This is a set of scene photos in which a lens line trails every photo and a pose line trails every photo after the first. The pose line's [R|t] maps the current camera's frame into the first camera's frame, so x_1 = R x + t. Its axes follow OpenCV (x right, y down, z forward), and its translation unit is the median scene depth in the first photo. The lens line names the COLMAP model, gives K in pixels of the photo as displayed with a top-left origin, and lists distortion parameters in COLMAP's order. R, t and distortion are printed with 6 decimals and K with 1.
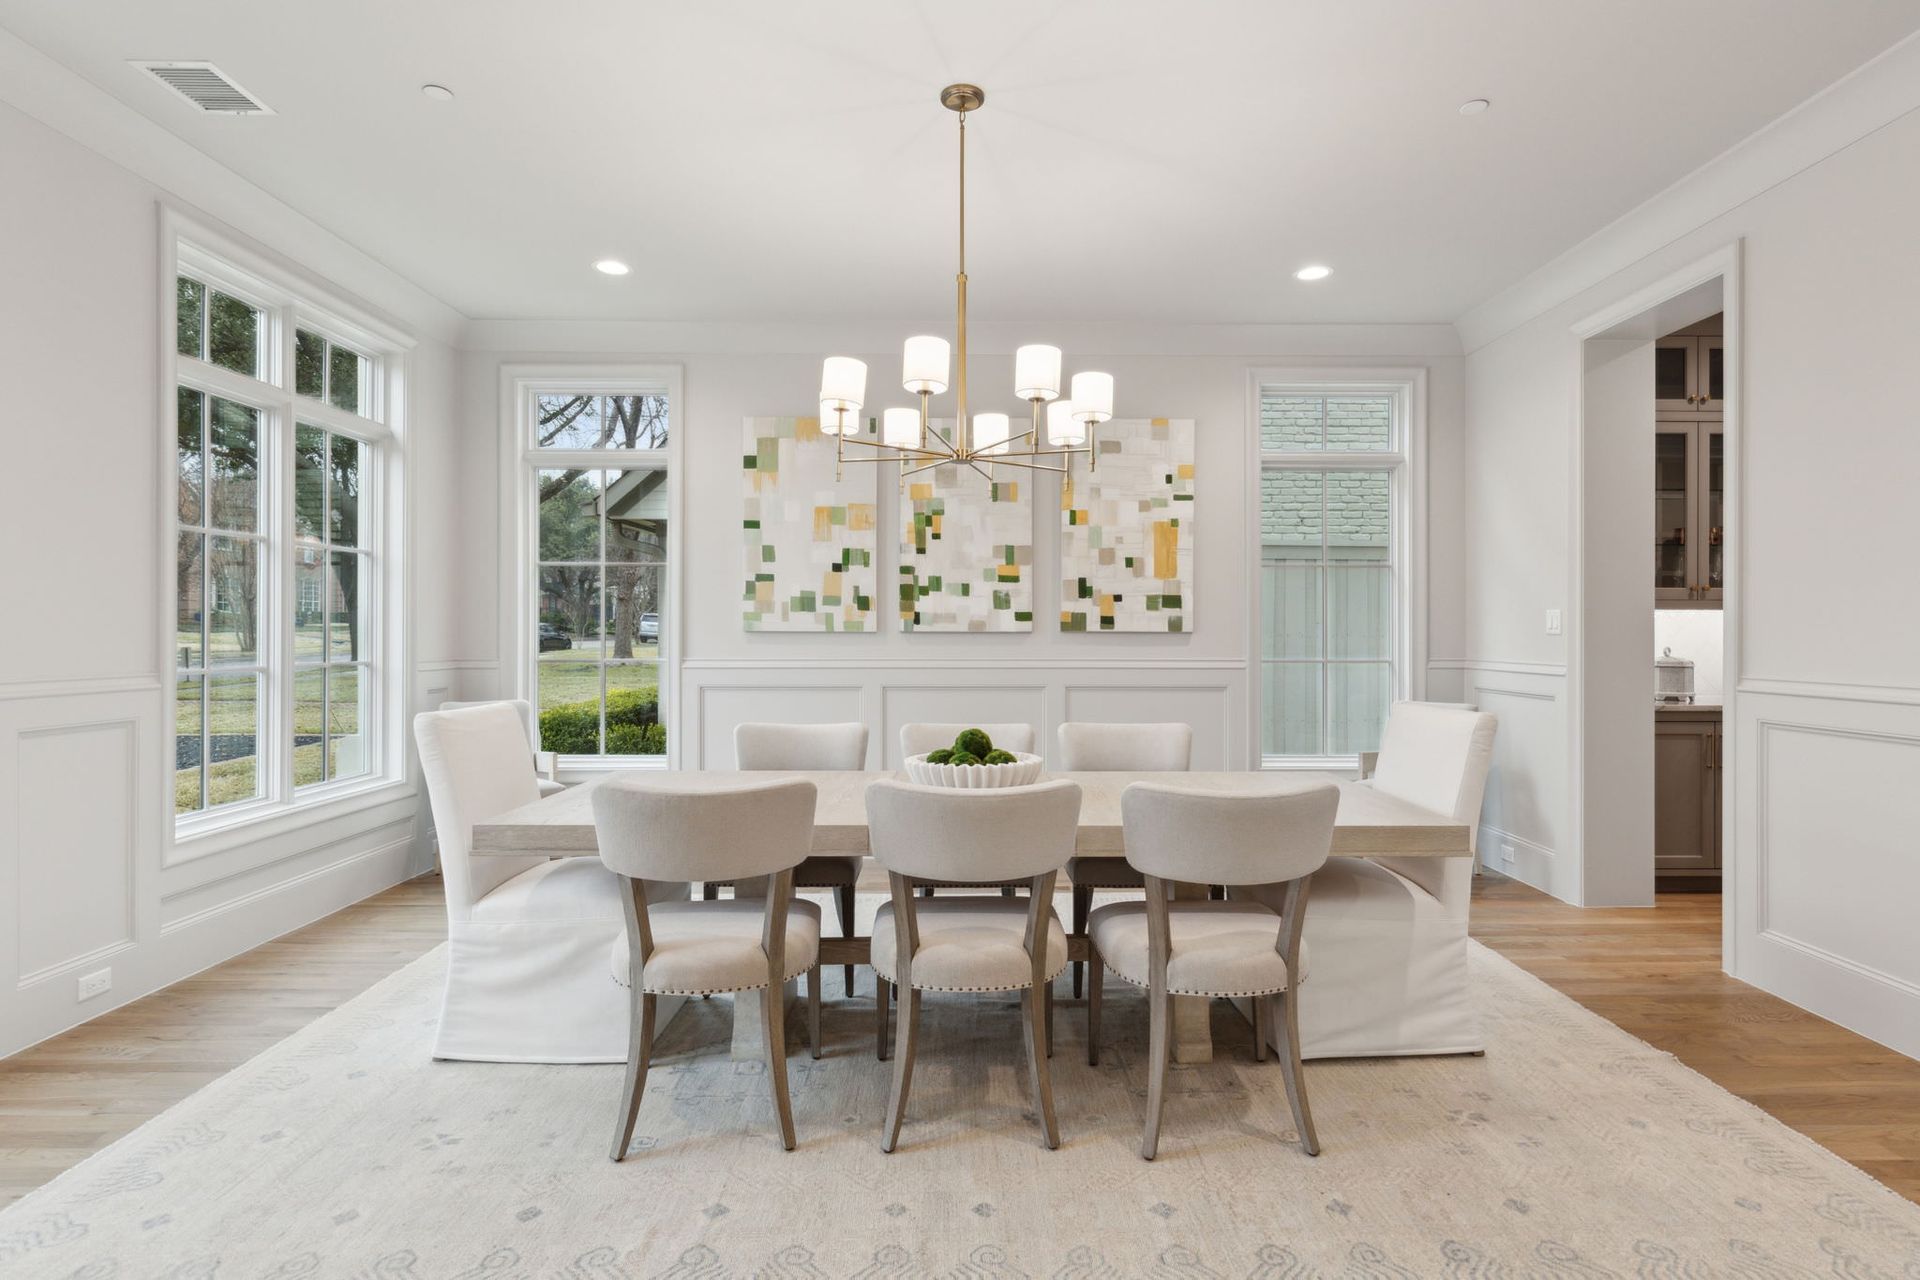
lens RADIAL K [[976.2, 0, 964.1], [0, 976.2, 628.2], [0, 0, 1]] dist [0.009901, -0.001028]
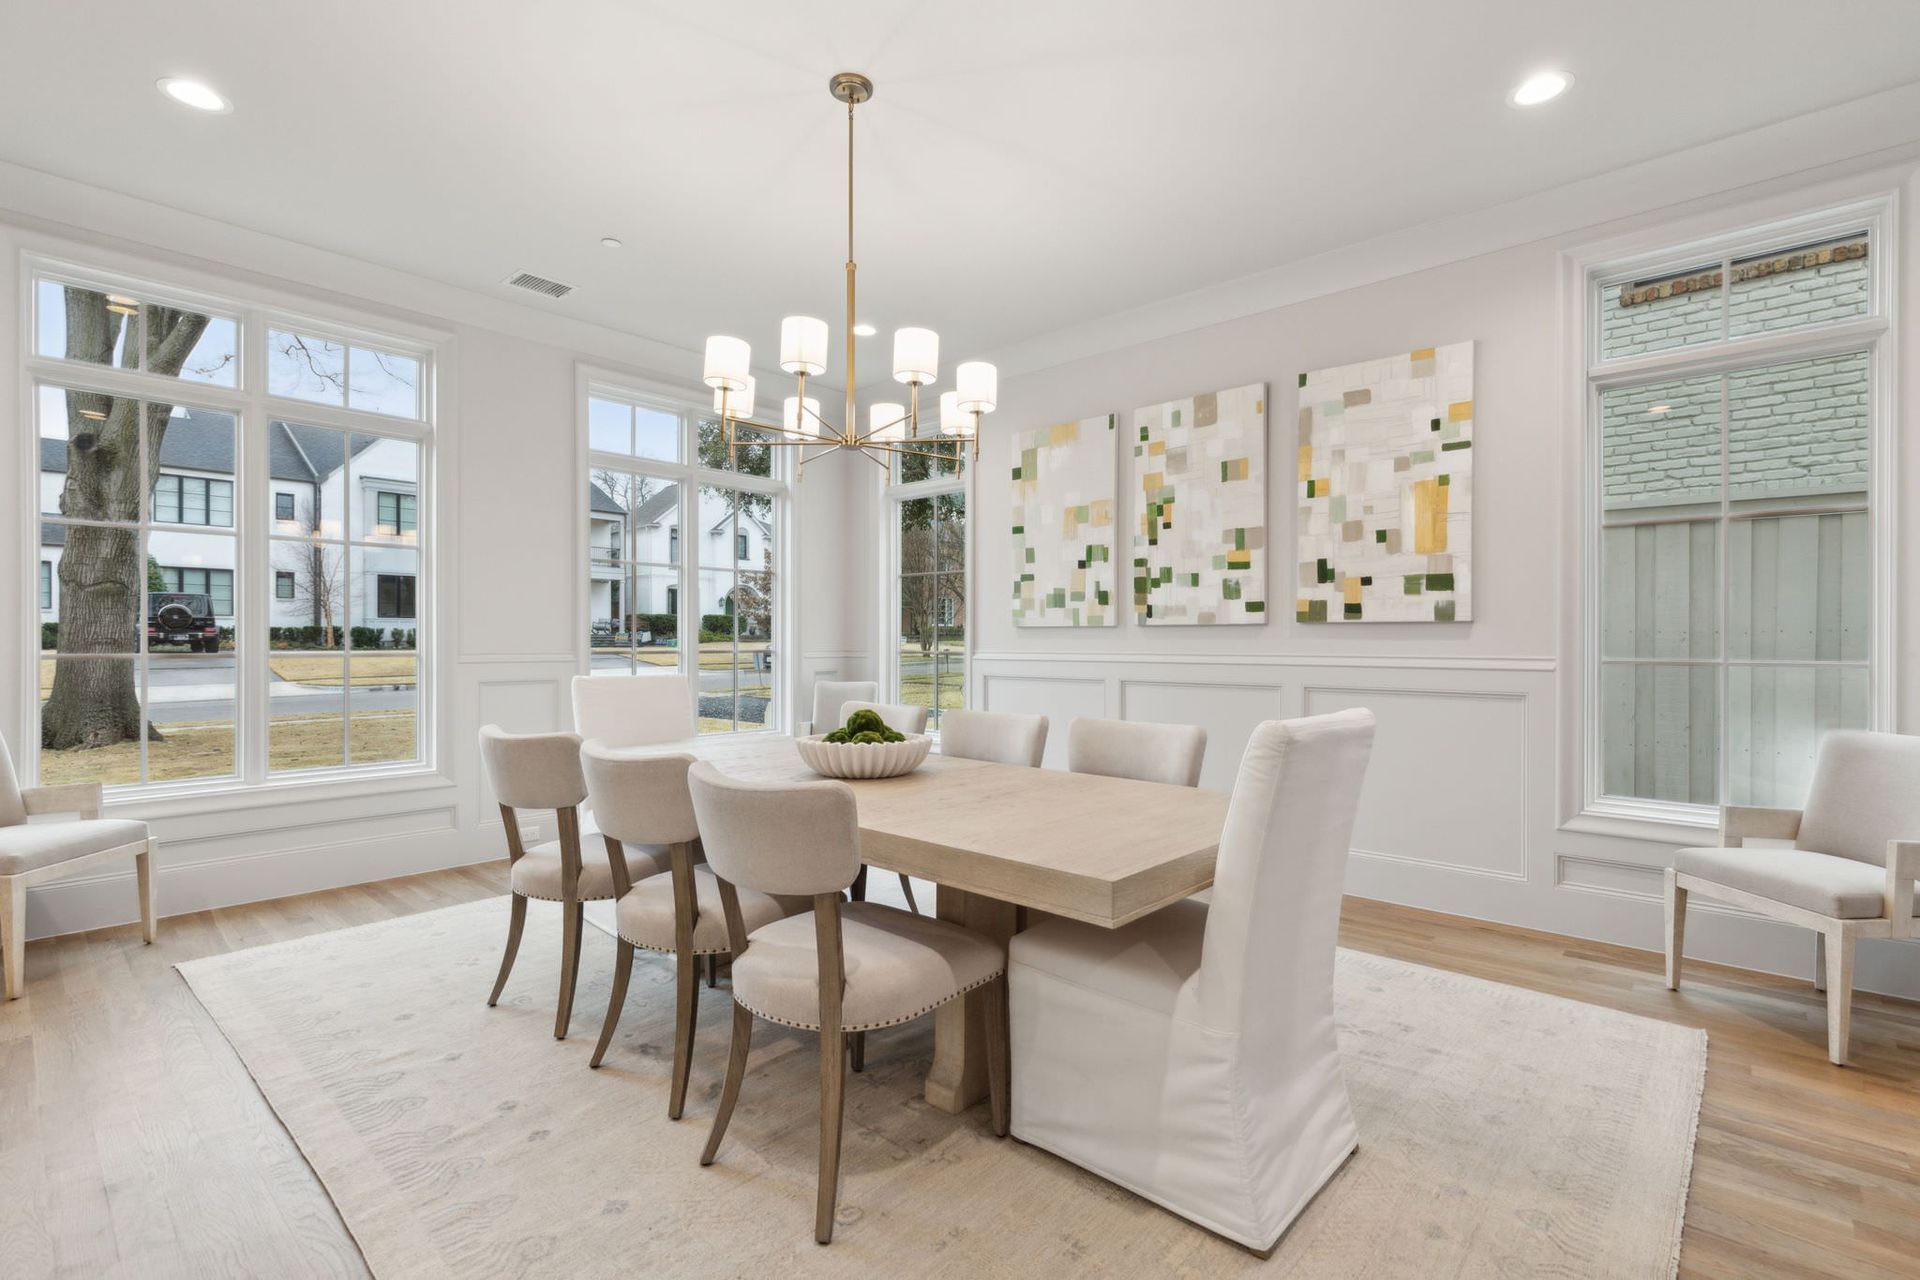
lens RADIAL K [[862.3, 0, 964.8], [0, 862.3, 649.7], [0, 0, 1]] dist [0.005676, -0.001010]
pose [[0.743869, 0.005842, -0.668299, 0.391233], [0.003390, 0.999916, 0.012515, 0.016531], [0.668316, -0.011575, 0.743787, 0.234547]]
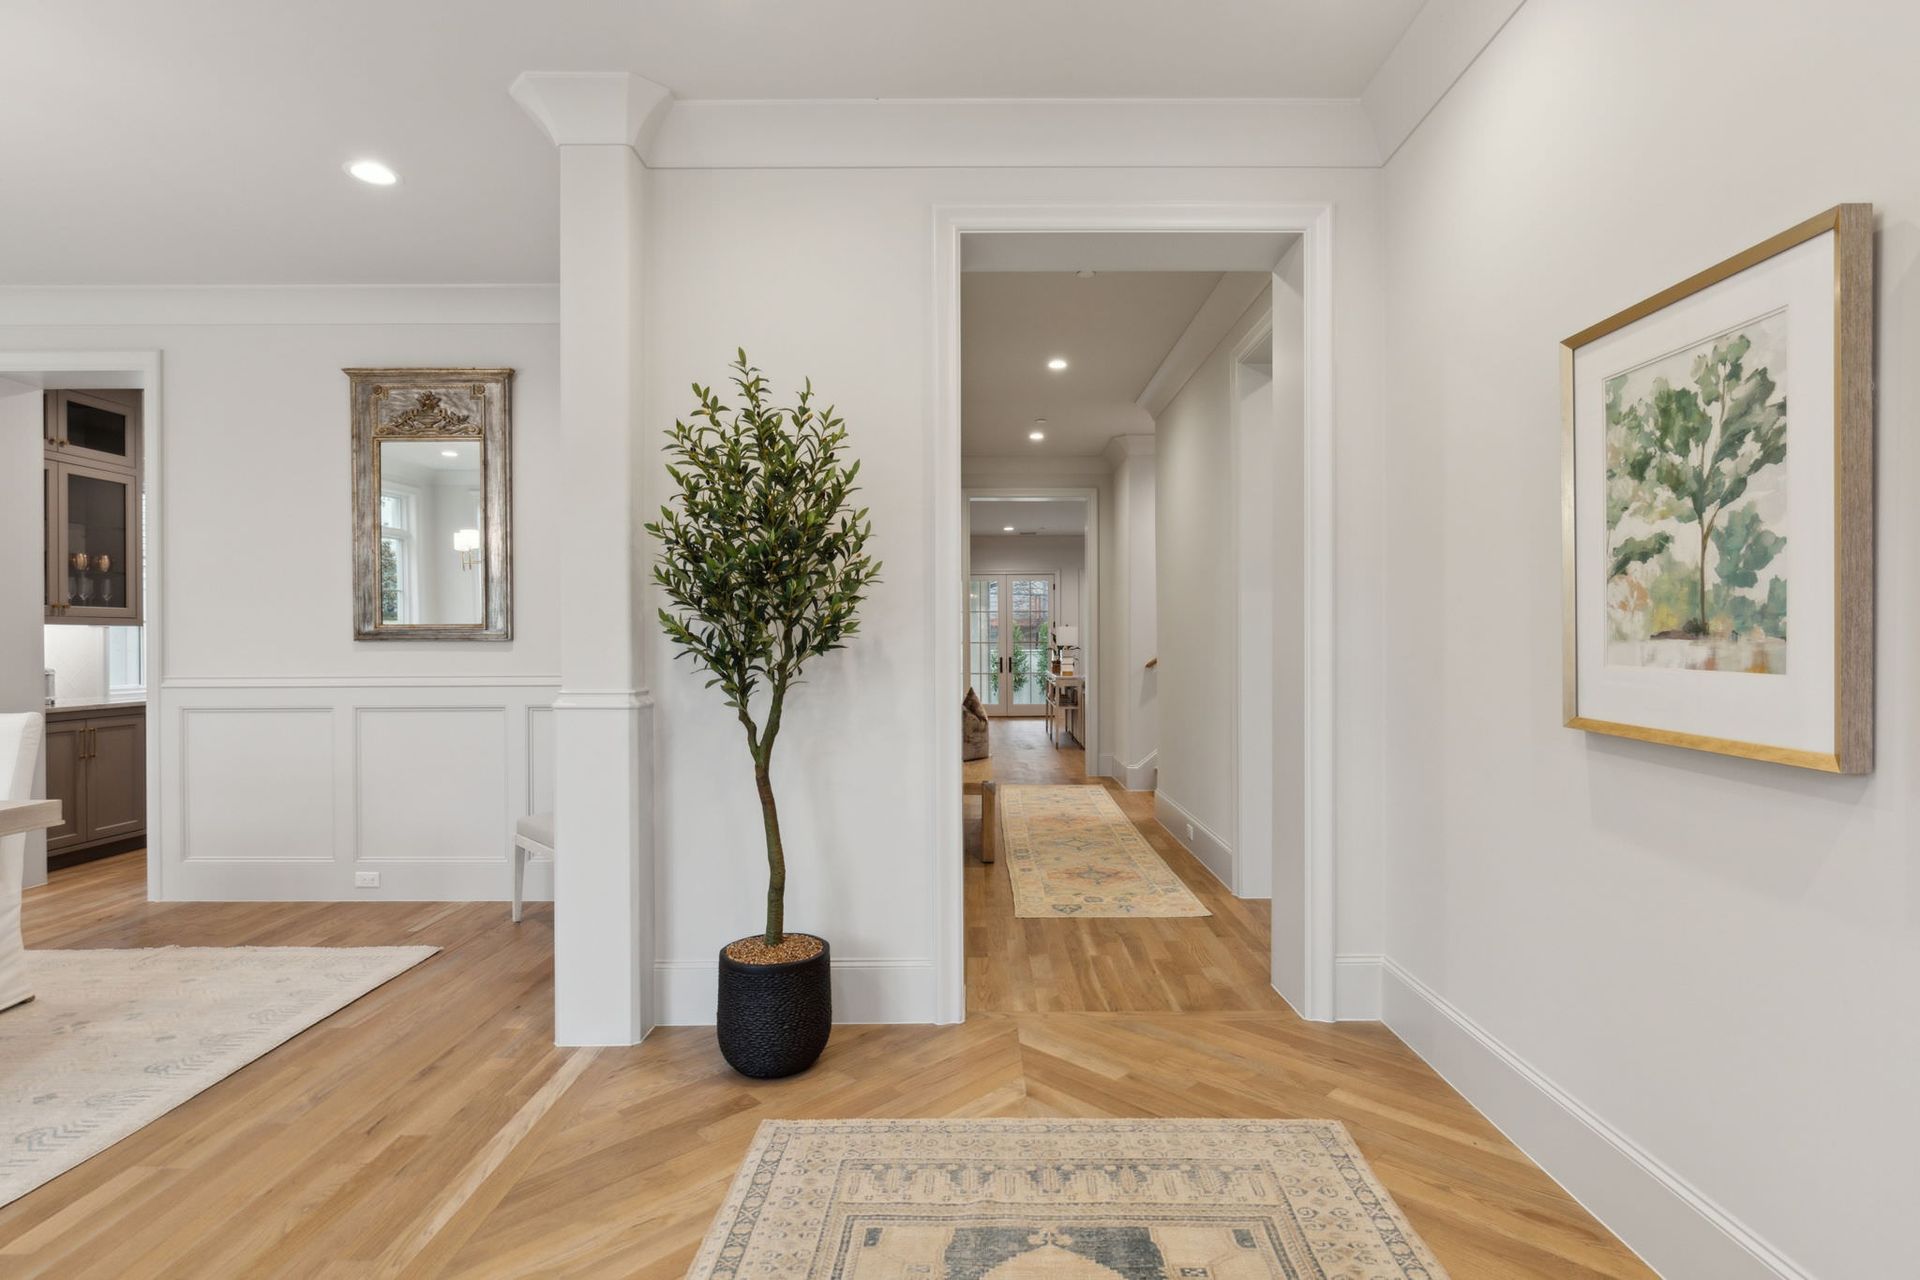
lens RADIAL K [[862.3, 0, 960.9], [0, 862.3, 640.2], [0, 0, 1]] dist [0.005676, -0.001010]
pose [[0.014291, -0.001805, 0.999896, -0.368332], [0.001651, 0.999997, 0.001781, -0.001113], [-0.999897, 0.001625, 0.014294, -0.104274]]
